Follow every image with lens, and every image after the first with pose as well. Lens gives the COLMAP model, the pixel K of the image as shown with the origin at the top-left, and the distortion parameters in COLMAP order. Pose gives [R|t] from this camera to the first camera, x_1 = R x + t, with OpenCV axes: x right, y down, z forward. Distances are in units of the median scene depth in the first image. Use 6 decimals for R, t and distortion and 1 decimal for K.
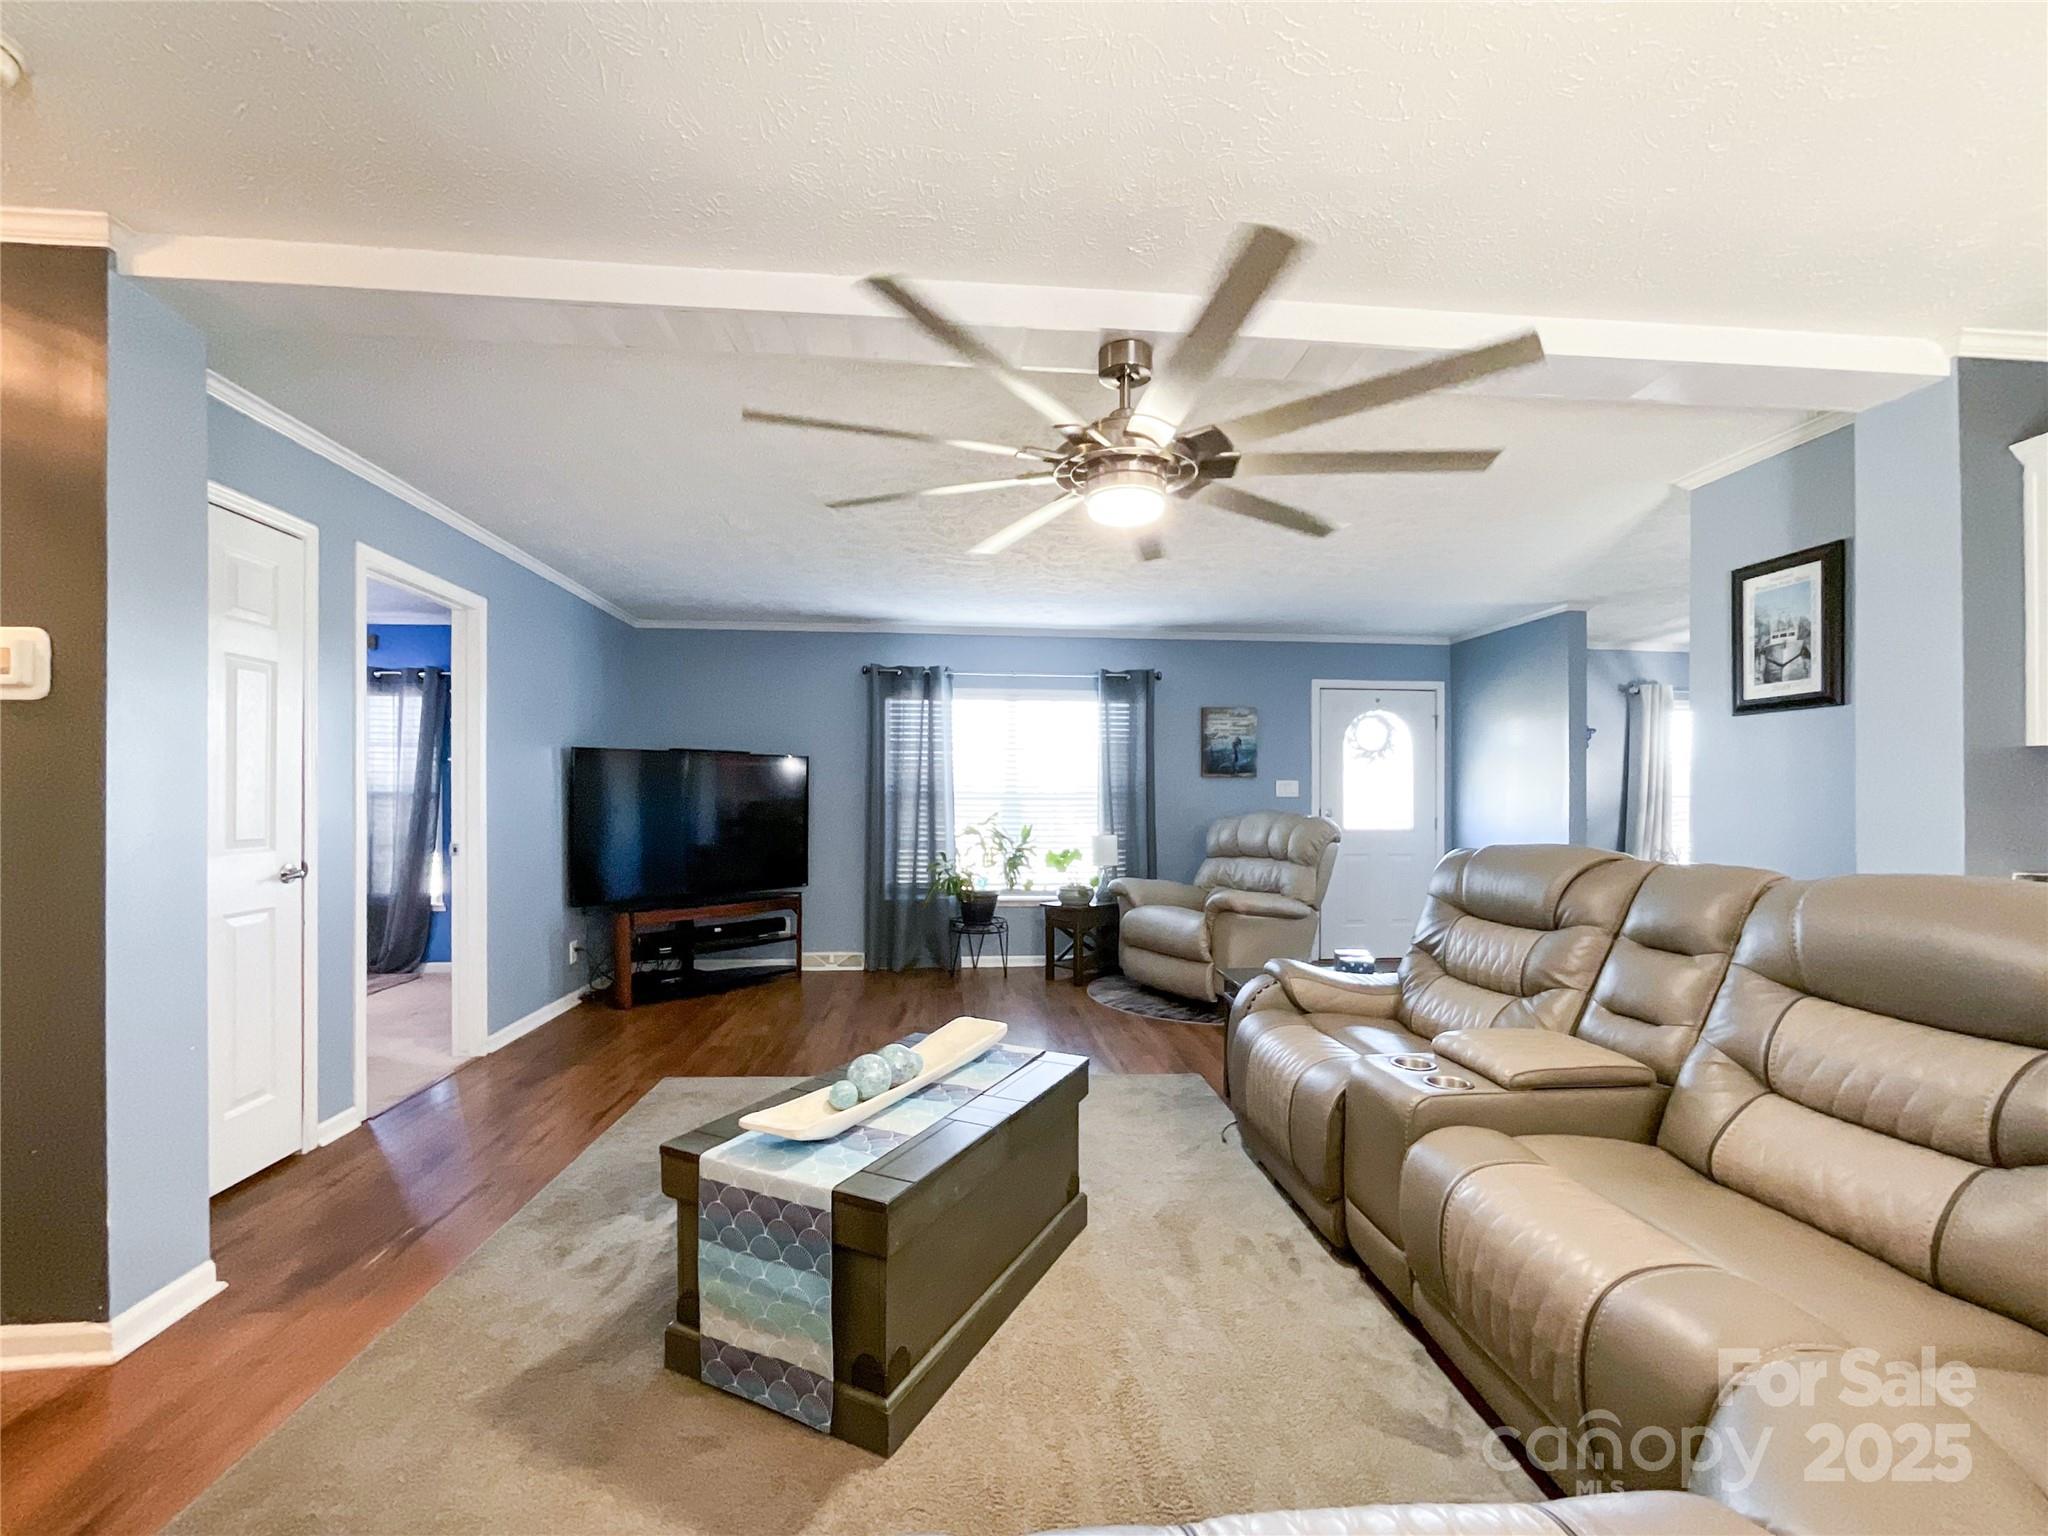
lens RADIAL K [[858.7, 0, 1029.2], [0, 858.7, 797.4], [0, 0, 1]] dist [-0.022649, 0.007311]
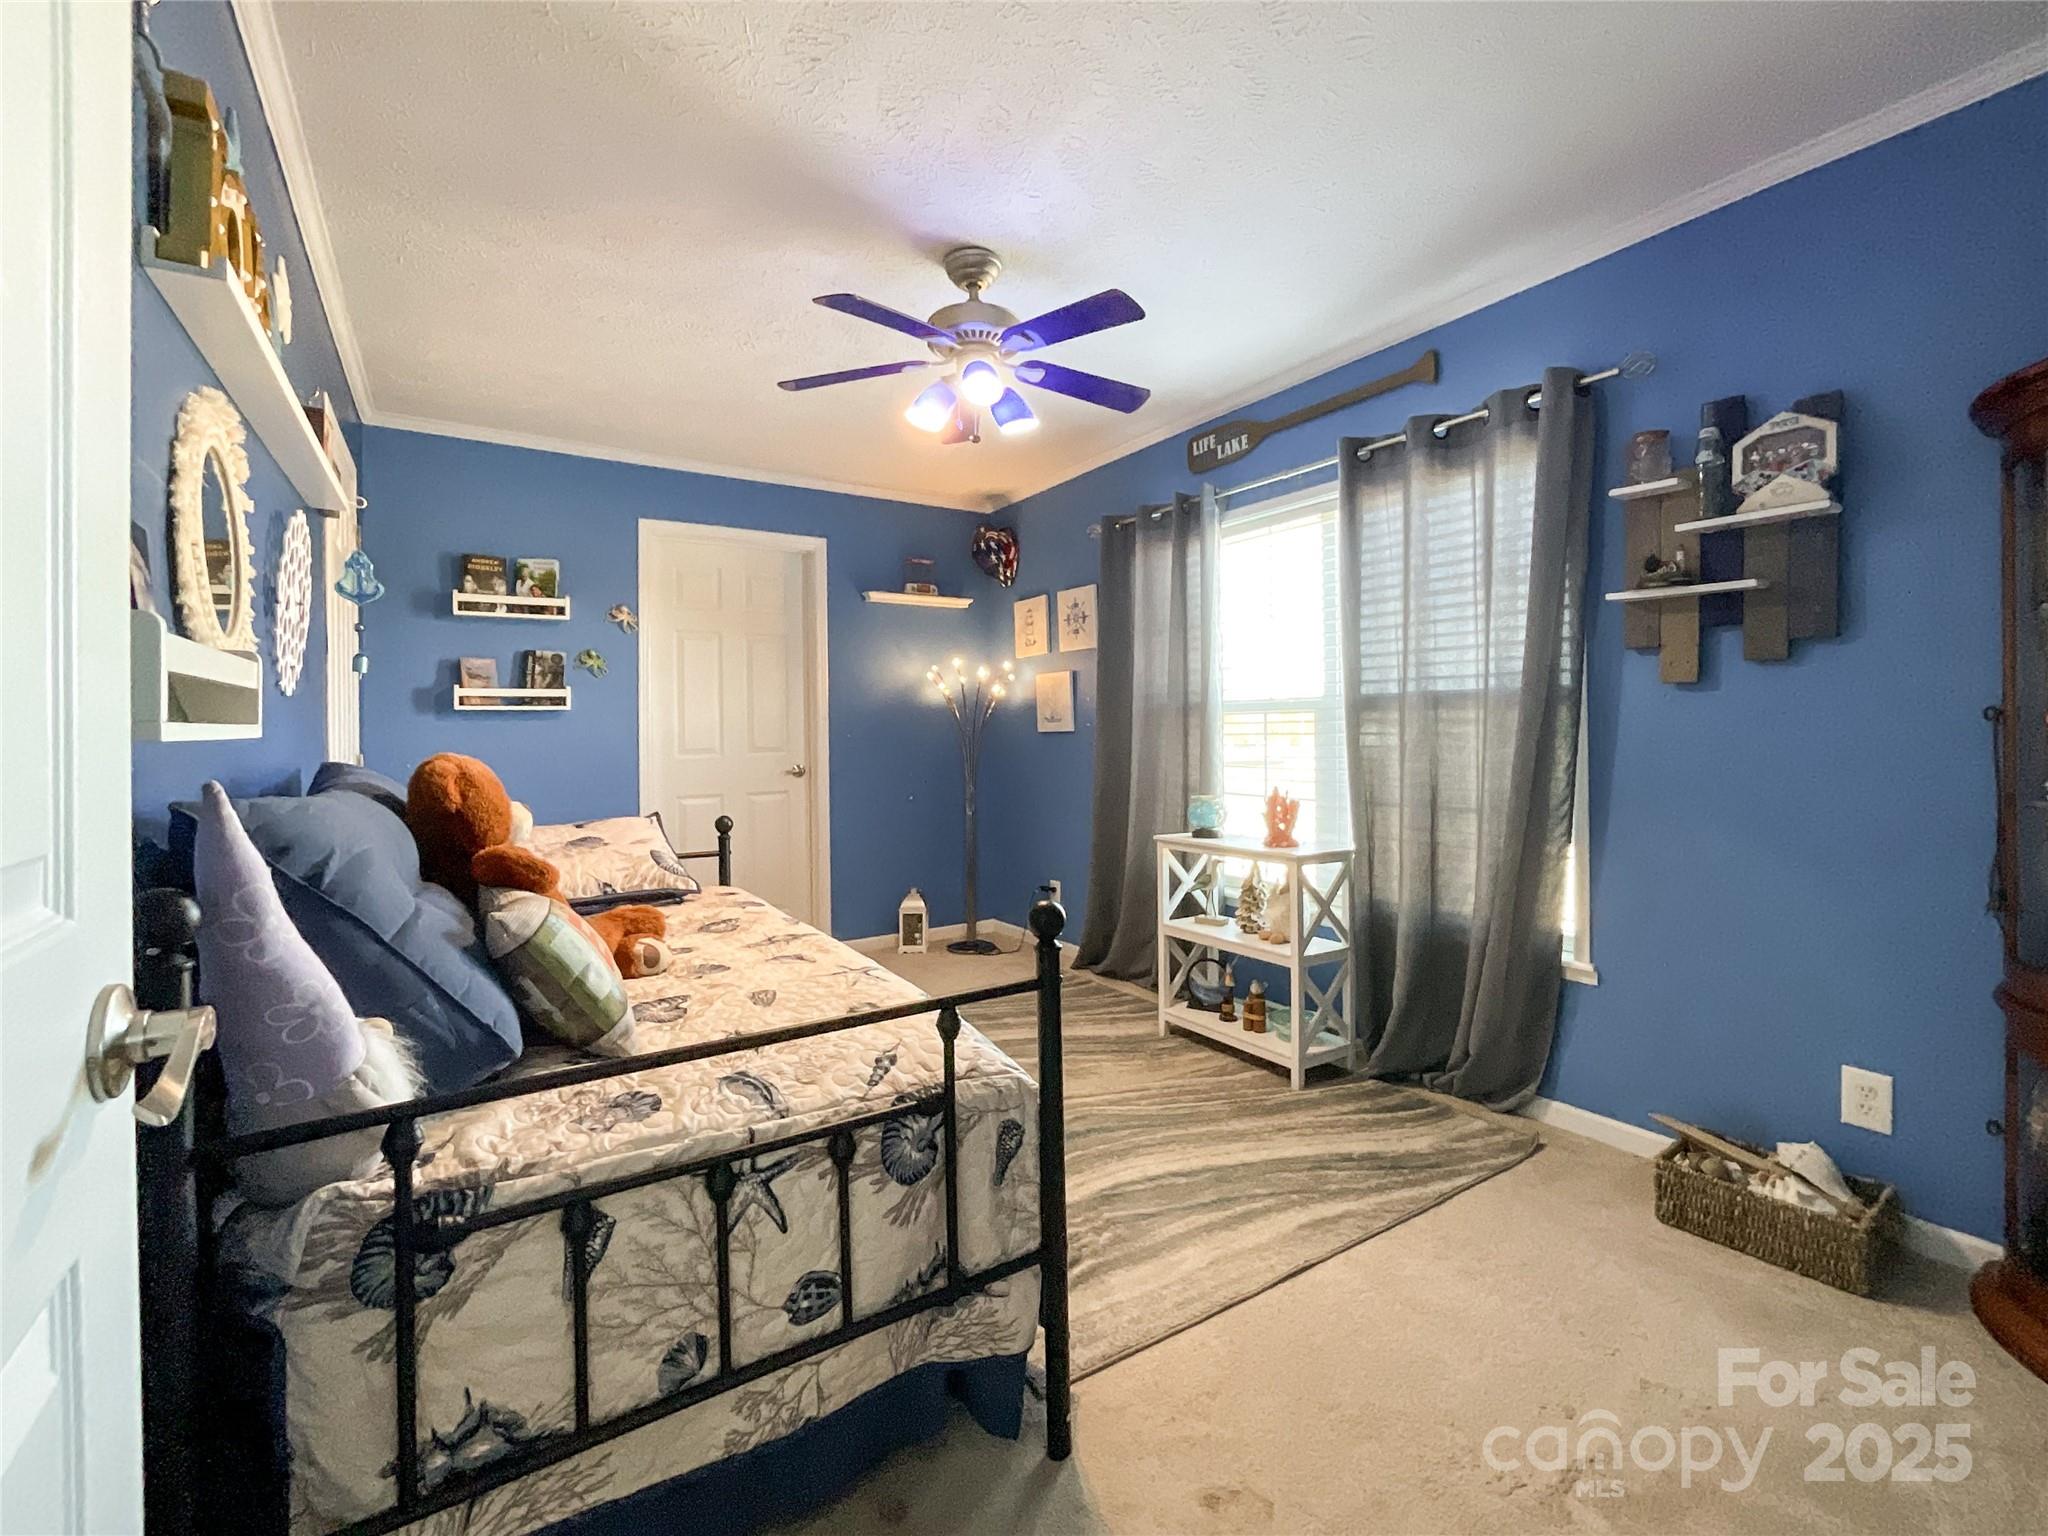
lens RADIAL K [[858.7, 0, 993.1], [0, 858.7, 737.1], [0, 0, 1]] dist [-0.022649, 0.007311]
pose [[0.385753, -0.002966, -0.922598, -0.430031], [0.009391, 0.999956, 0.000712, 0.014512], [0.922555, -0.008939, 0.385763, 0.588748]]
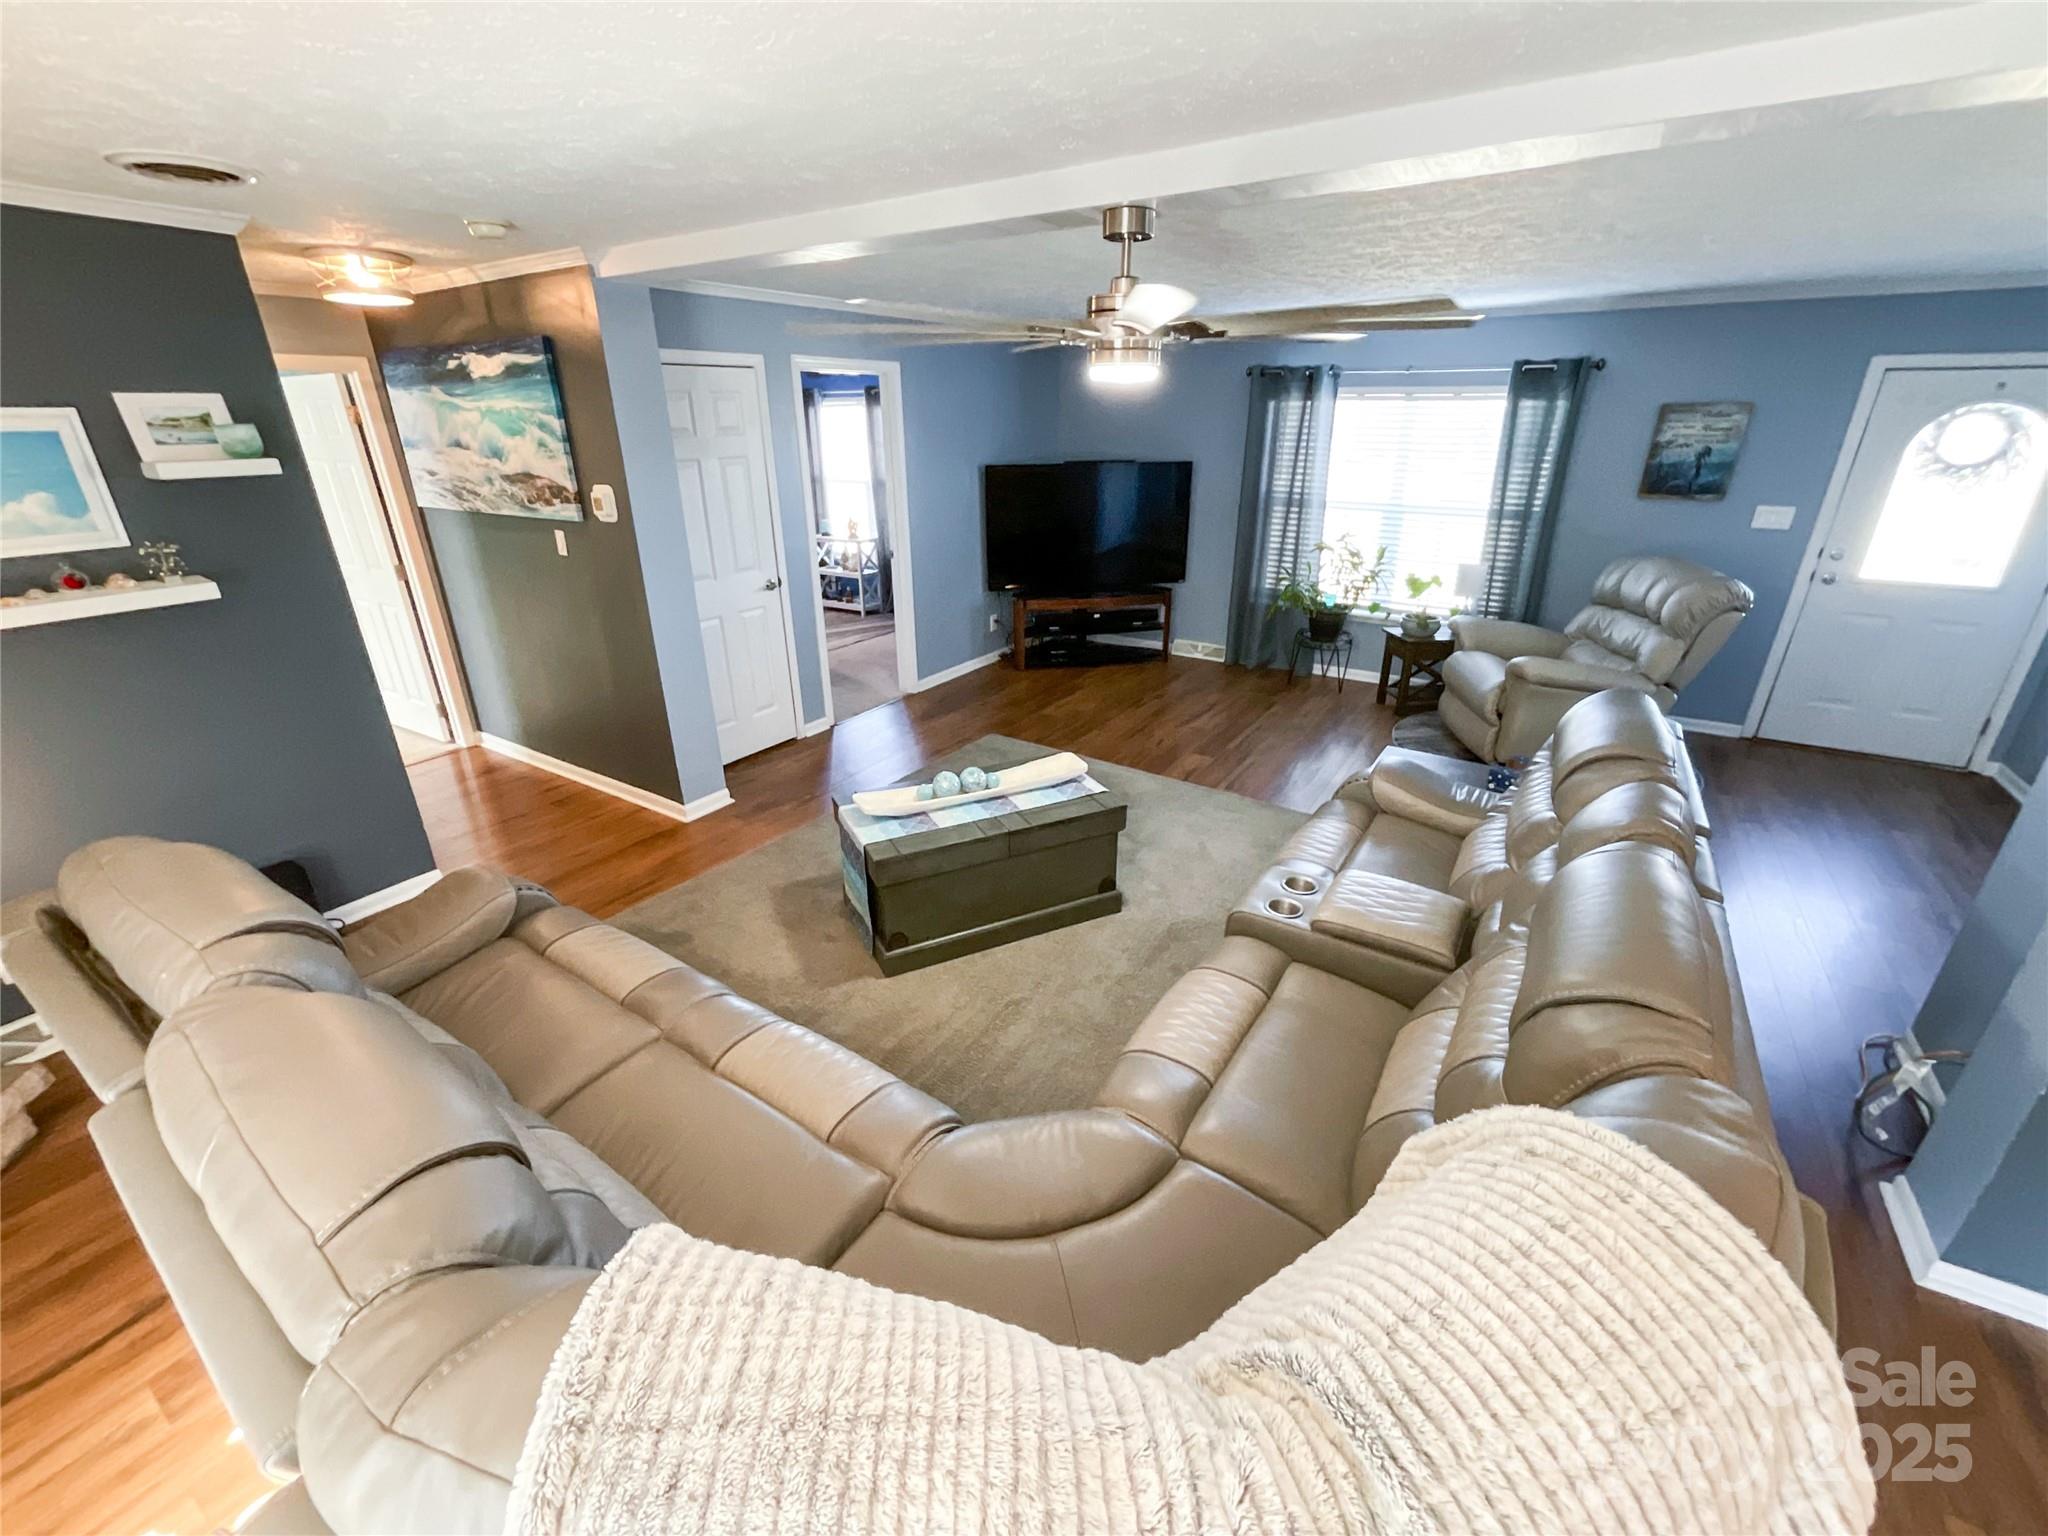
lens RADIAL K [[858.7, 0, 1025.7], [0, 858.7, 769.1], [0, 0, 1]] dist [-0.022649, 0.007311]
pose [[0.783602, 0.233304, -0.575793, 0.295932], [0.009016, 0.922441, 0.386032, -0.111241], [0.621198, -0.307687, 0.720723, -0.020856]]
